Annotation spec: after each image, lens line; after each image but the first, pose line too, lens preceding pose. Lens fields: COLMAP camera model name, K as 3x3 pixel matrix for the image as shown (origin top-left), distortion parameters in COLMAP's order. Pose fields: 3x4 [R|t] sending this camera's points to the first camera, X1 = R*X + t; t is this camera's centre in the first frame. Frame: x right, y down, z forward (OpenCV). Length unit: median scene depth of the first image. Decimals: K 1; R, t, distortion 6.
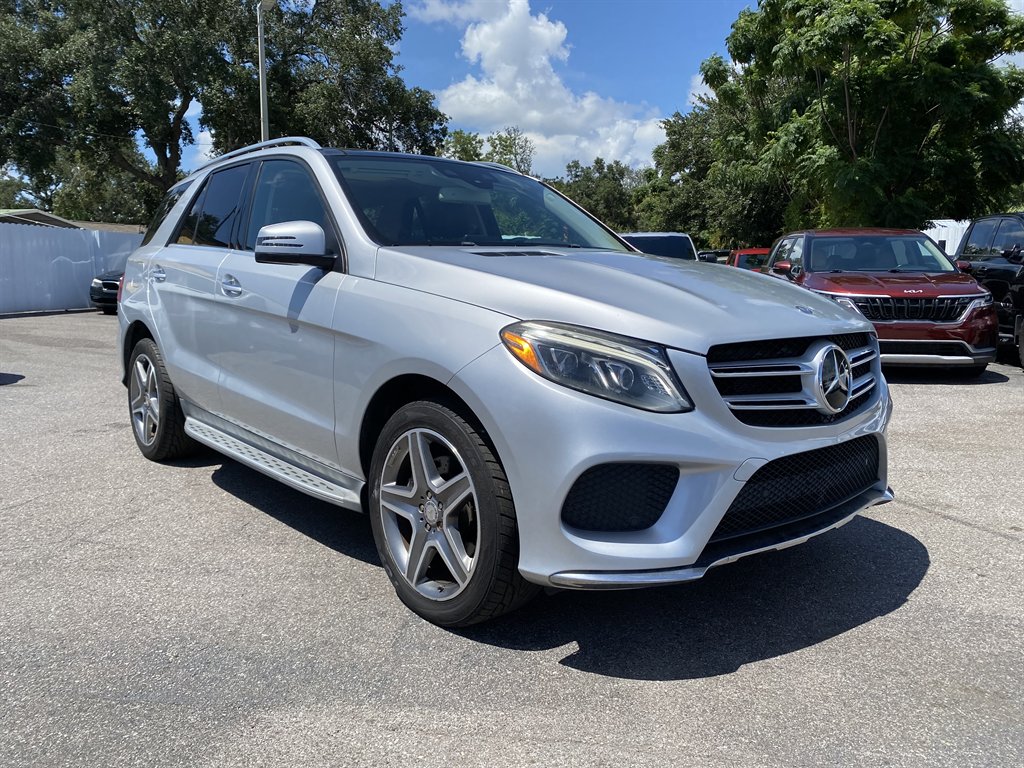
lens RADIAL K [[786.5, 0, 515.4], [0, 786.5, 384.6], [0, 0, 1]] dist [0.026162, -0.026896]
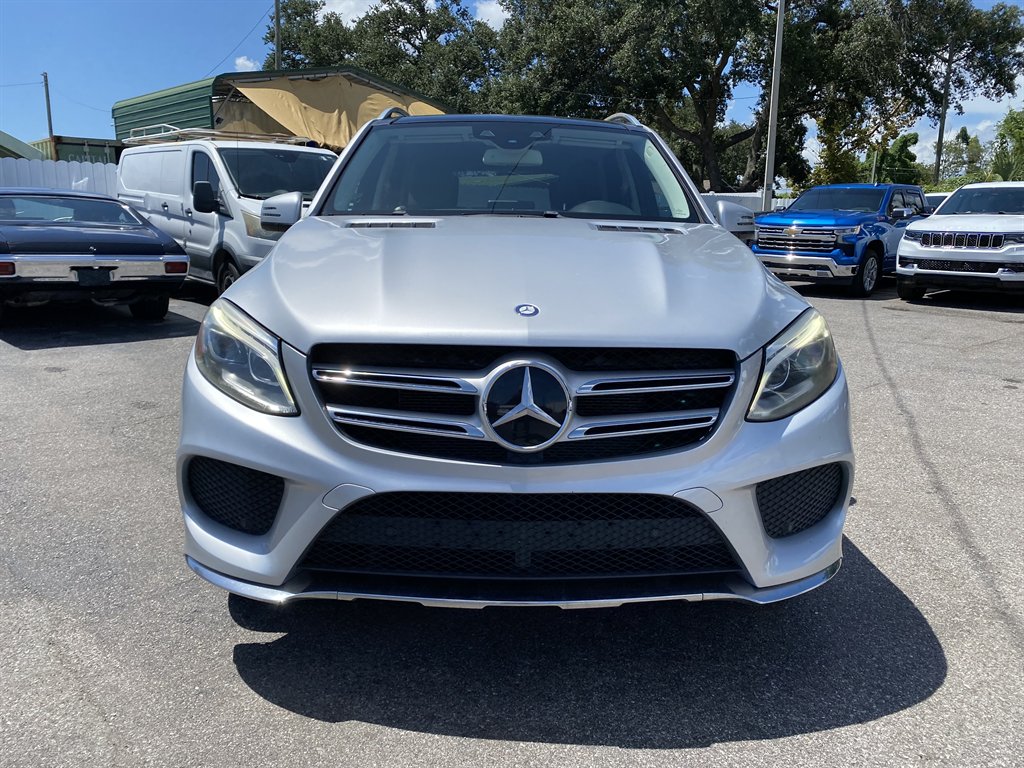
lens RADIAL K [[786.5, 0, 510.3], [0, 786.5, 381.9], [0, 0, 1]] dist [0.026162, -0.026896]
pose [[0.768640, 0.132540, -0.625800, 0.696111], [-0.097837, 0.991147, 0.089749, -0.078008], [0.632156, -0.007758, 0.774803, 0.345713]]
